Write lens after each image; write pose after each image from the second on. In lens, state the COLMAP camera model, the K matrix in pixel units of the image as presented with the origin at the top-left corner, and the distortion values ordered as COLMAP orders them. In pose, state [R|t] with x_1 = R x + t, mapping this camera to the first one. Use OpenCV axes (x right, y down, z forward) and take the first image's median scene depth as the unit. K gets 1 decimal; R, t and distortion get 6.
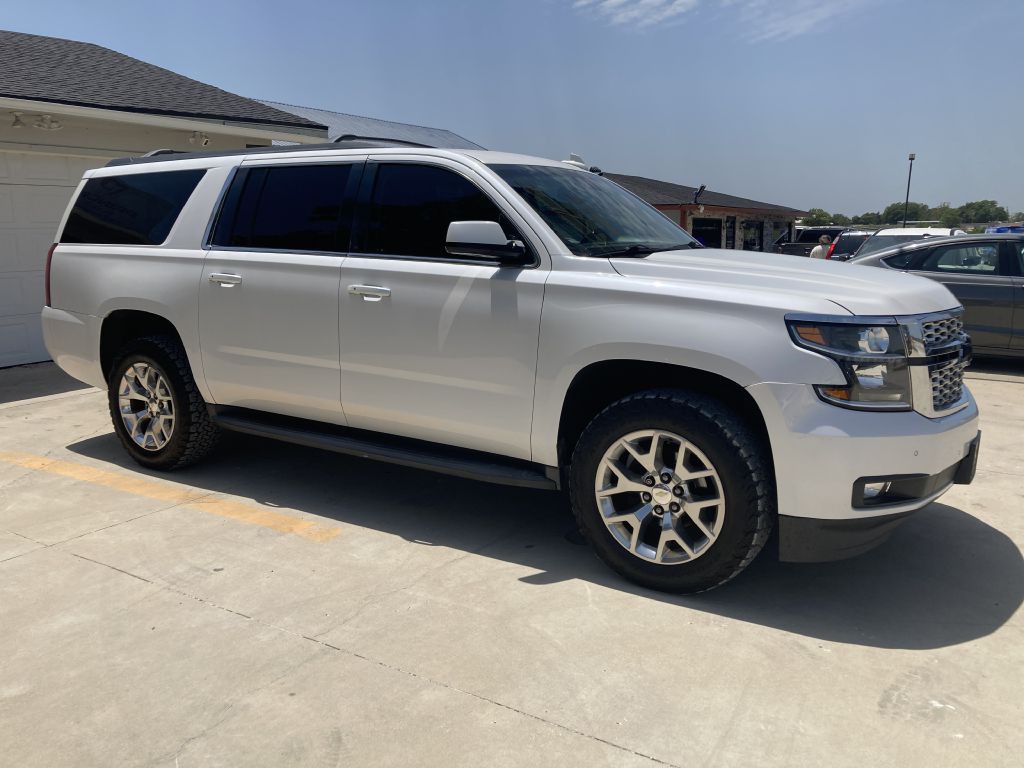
lens RADIAL K [[834.5, 0, 514.4], [0, 834.5, 381.7], [0, 0, 1]] dist [0.032577, -0.031826]
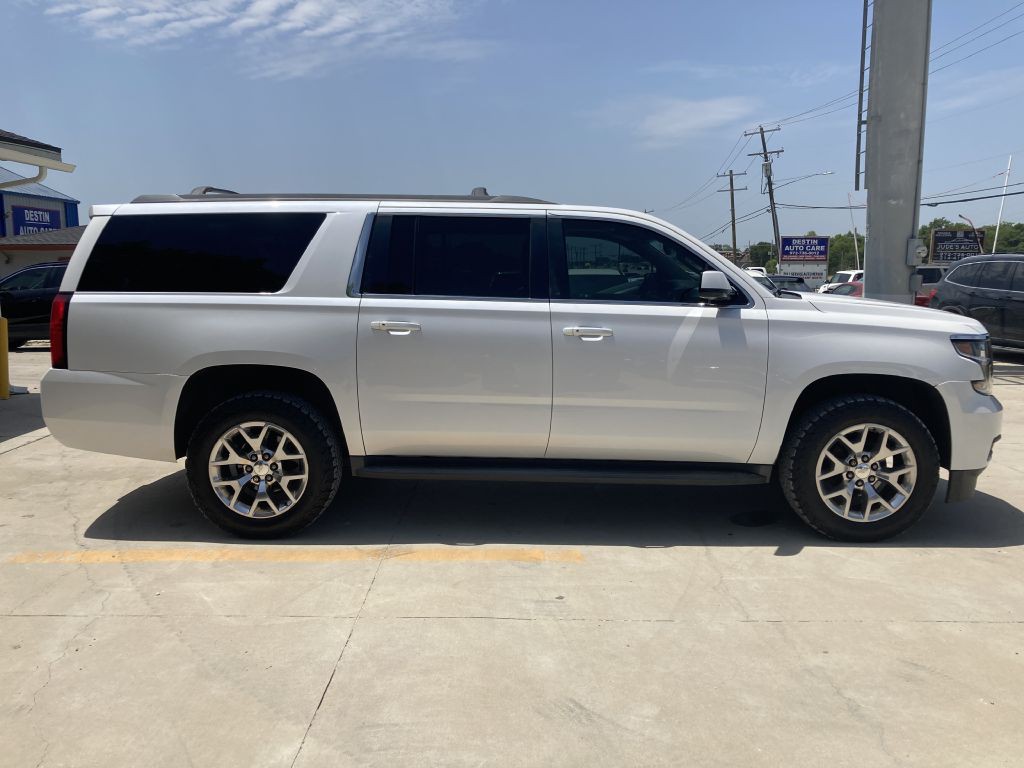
lens RADIAL K [[834.5, 0, 516.9], [0, 834.5, 384.2], [0, 0, 1]] dist [0.032577, -0.031826]
pose [[0.854884, -0.071105, 0.513923, -0.893740], [0.089368, 0.995939, -0.010865, -0.037607], [-0.511063, 0.055216, 0.857768, 0.097860]]
